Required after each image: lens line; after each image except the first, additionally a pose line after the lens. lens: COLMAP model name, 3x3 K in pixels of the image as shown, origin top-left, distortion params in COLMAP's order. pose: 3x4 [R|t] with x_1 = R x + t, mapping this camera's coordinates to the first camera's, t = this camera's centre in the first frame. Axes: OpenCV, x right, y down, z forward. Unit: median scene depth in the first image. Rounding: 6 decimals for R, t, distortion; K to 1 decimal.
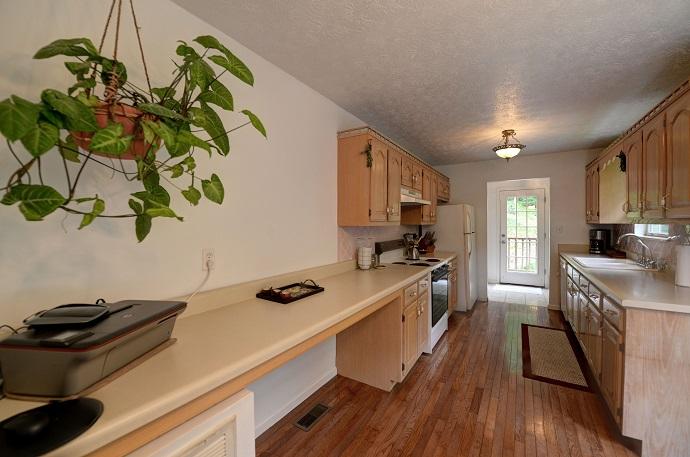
lens RADIAL K [[281.4, 0, 345.0], [0, 281.4, 224.8], [0, 0, 1]] dist [-0.013441, -0.001812]
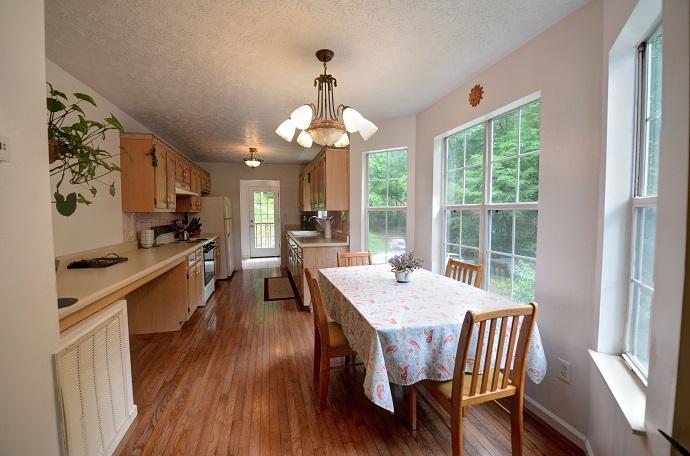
lens RADIAL K [[281.4, 0, 343.4], [0, 281.4, 226.2], [0, 0, 1]] dist [-0.013441, -0.001812]
pose [[0.678047, -0.036529, 0.734110, -0.193395], [0.006795, 0.999033, 0.043436, 0.014426], [-0.734987, -0.024463, 0.677639, -0.359151]]
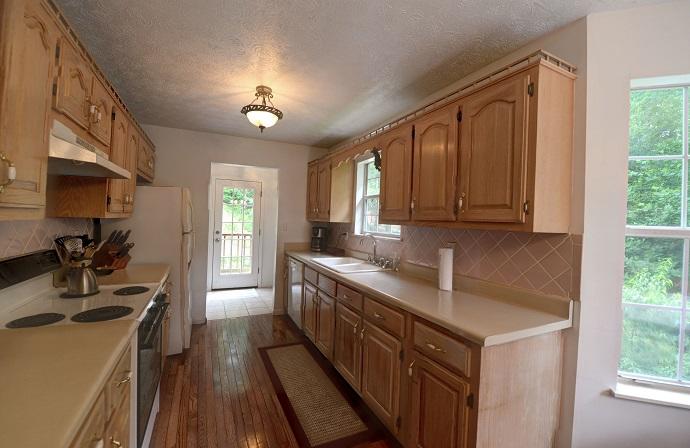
lens RADIAL K [[287.6, 0, 340.9], [0, 287.6, 218.2], [0, 0, 1]] dist [-0.021878, -0.000262]
pose [[0.543106, 0.025501, 0.839277, 0.089151], [-0.028015, 0.999533, -0.012241, -0.006632], [-0.839197, -0.016864, 0.543566, 0.425121]]
